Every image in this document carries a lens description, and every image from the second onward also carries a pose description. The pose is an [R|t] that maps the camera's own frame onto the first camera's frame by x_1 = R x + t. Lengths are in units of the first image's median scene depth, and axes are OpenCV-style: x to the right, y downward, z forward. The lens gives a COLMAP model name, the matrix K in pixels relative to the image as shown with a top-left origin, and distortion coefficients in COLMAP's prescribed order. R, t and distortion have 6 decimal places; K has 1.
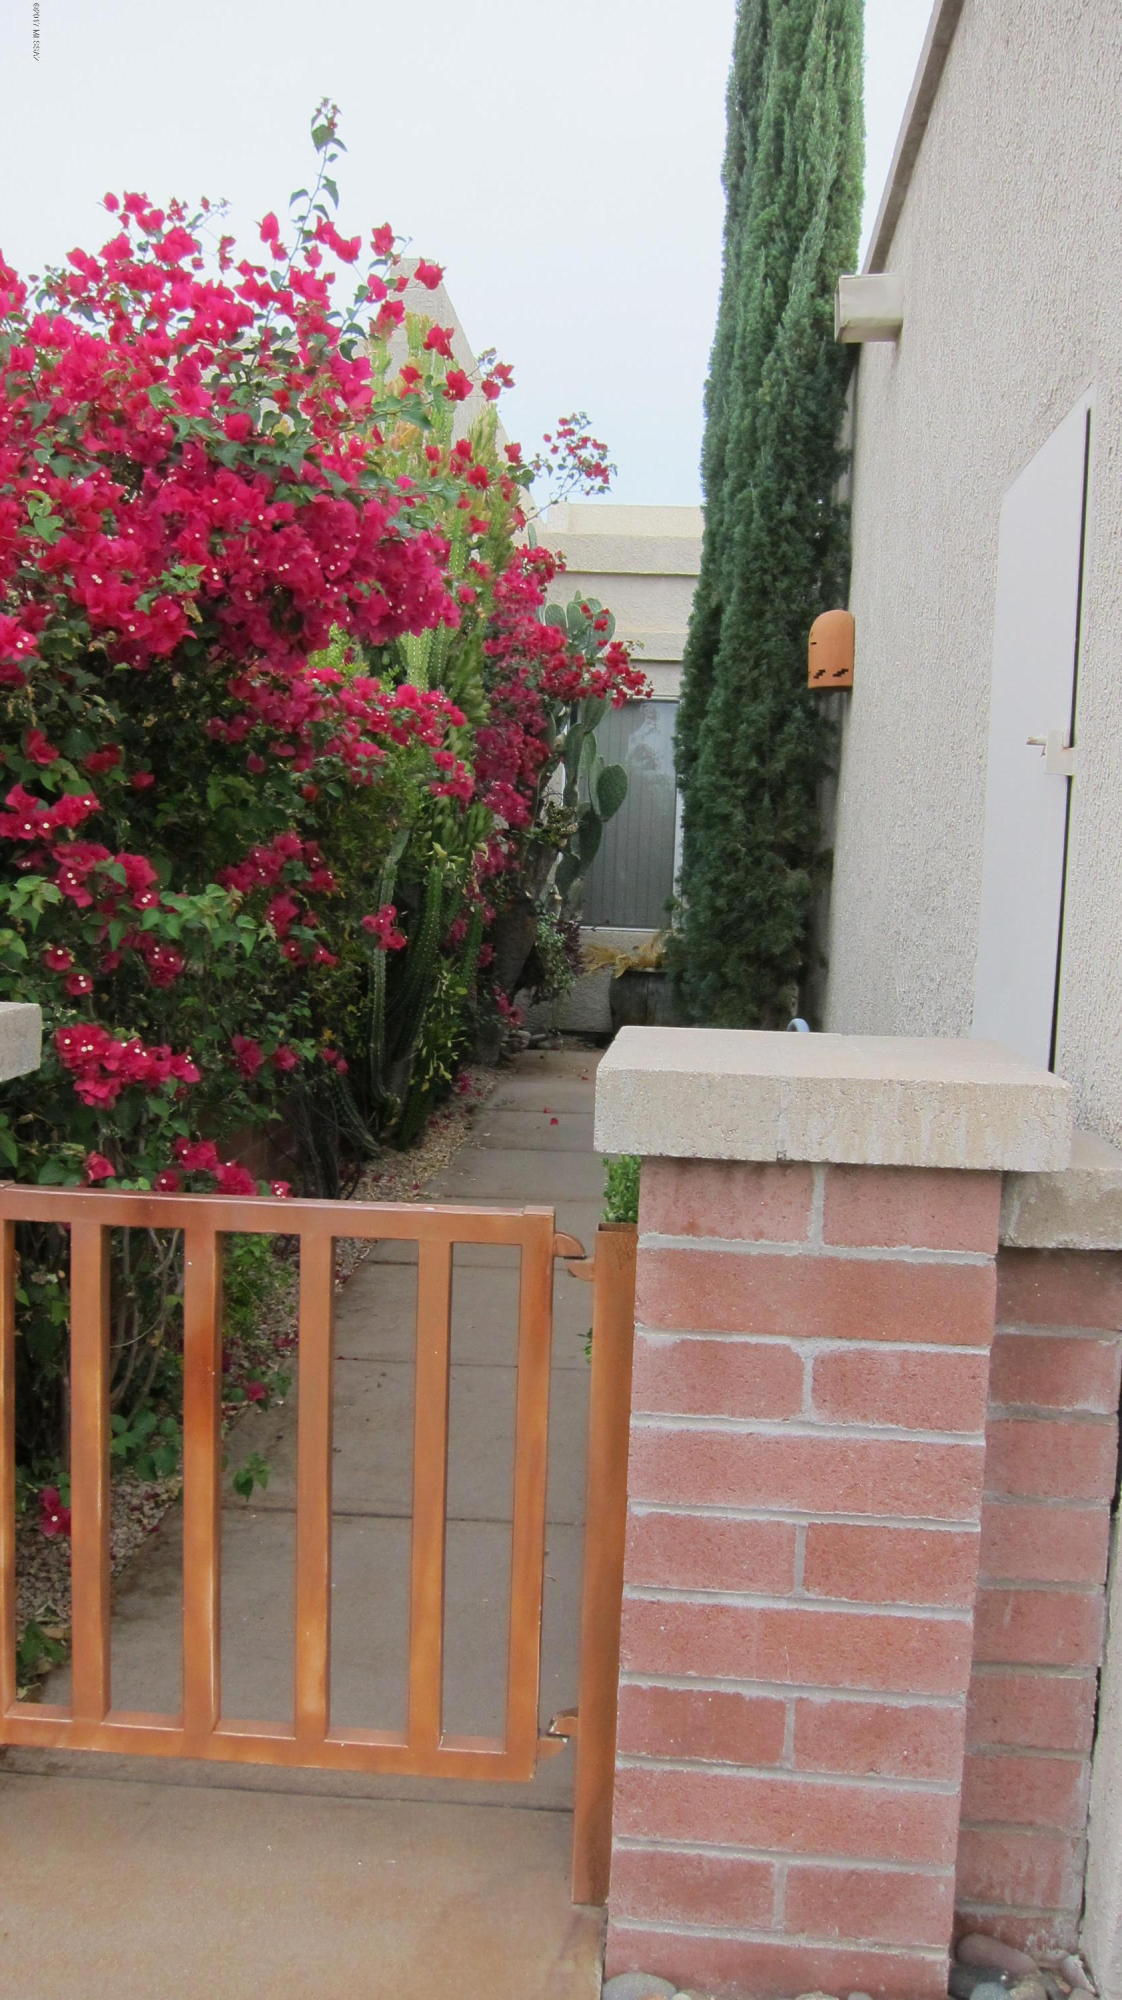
lens RADIAL K [[1702.6, 0, 559.4], [0, 1702.6, 997.4], [0, 0, 1]] dist [-0.055596, 0.013712]
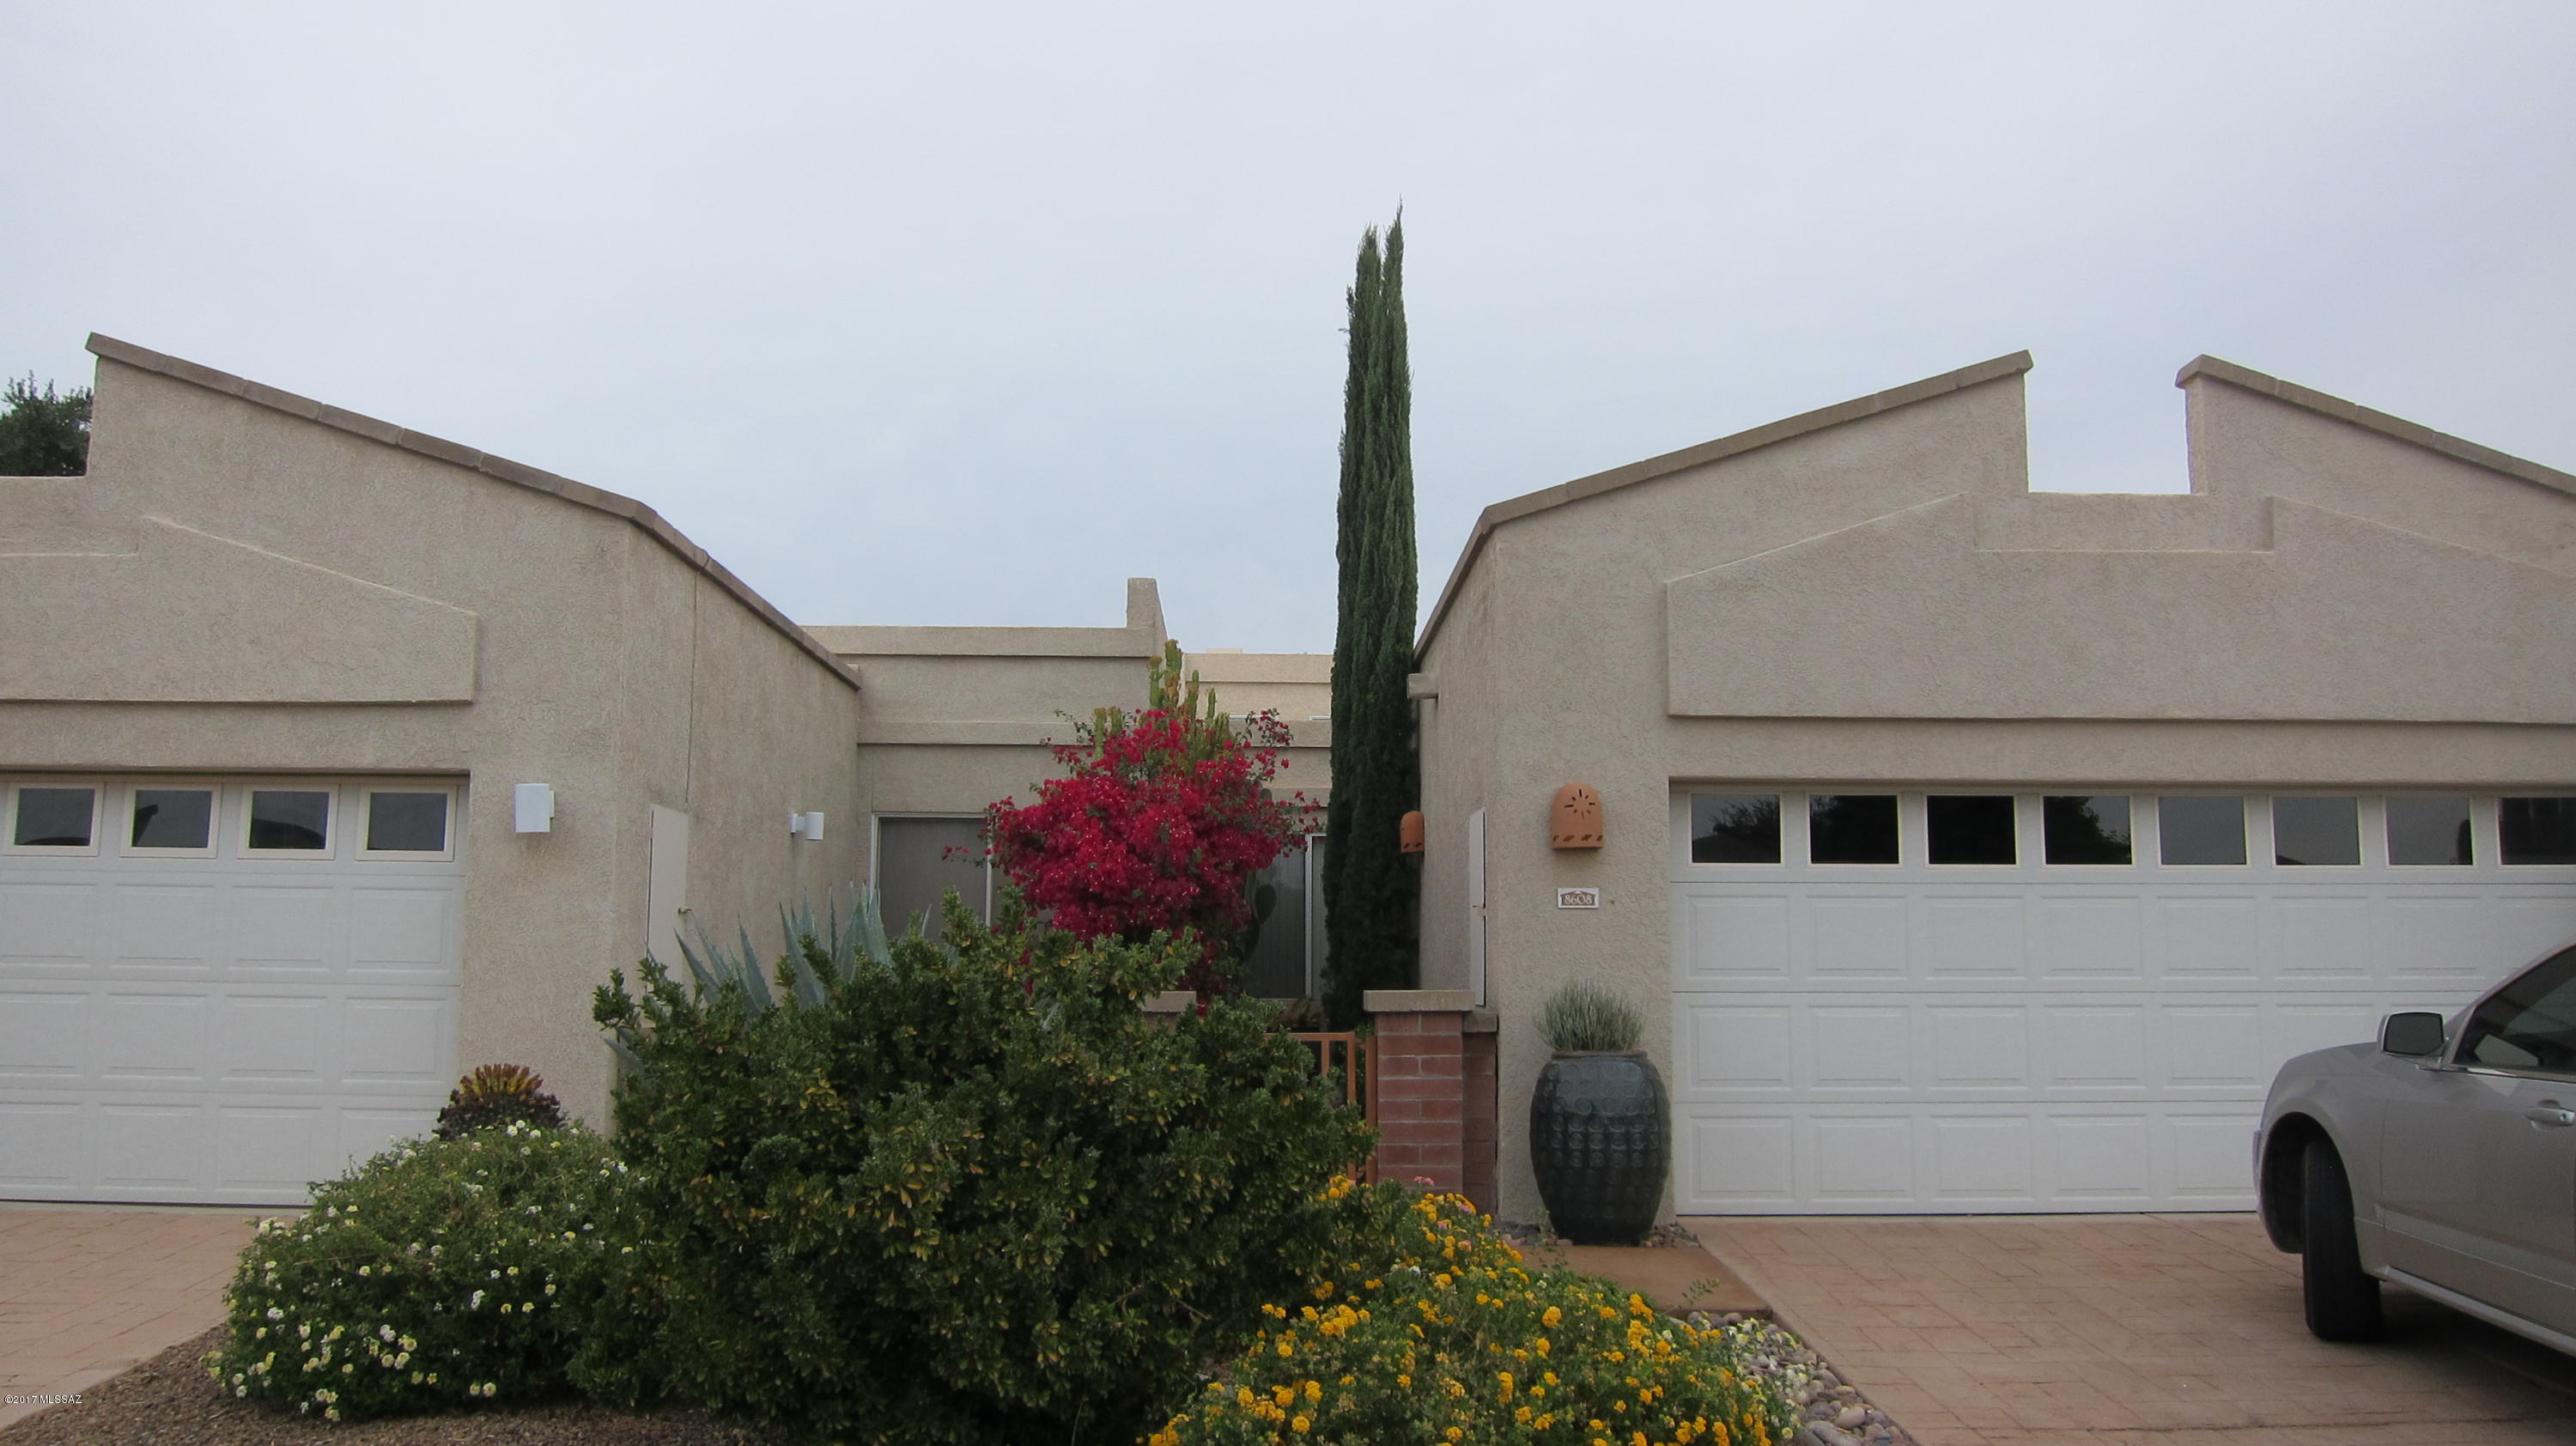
lens RADIAL K [[2193.0, 0, 1291.9], [0, 2193.0, 719.1], [0, 0, 1]] dist [-0.055596, 0.013712]
pose [[0.994239, -0.024851, 0.104263, -0.221439], [0.043979, 0.981679, -0.185396, 0.116448], [-0.097746, 0.188913, 0.977117, -1.376955]]
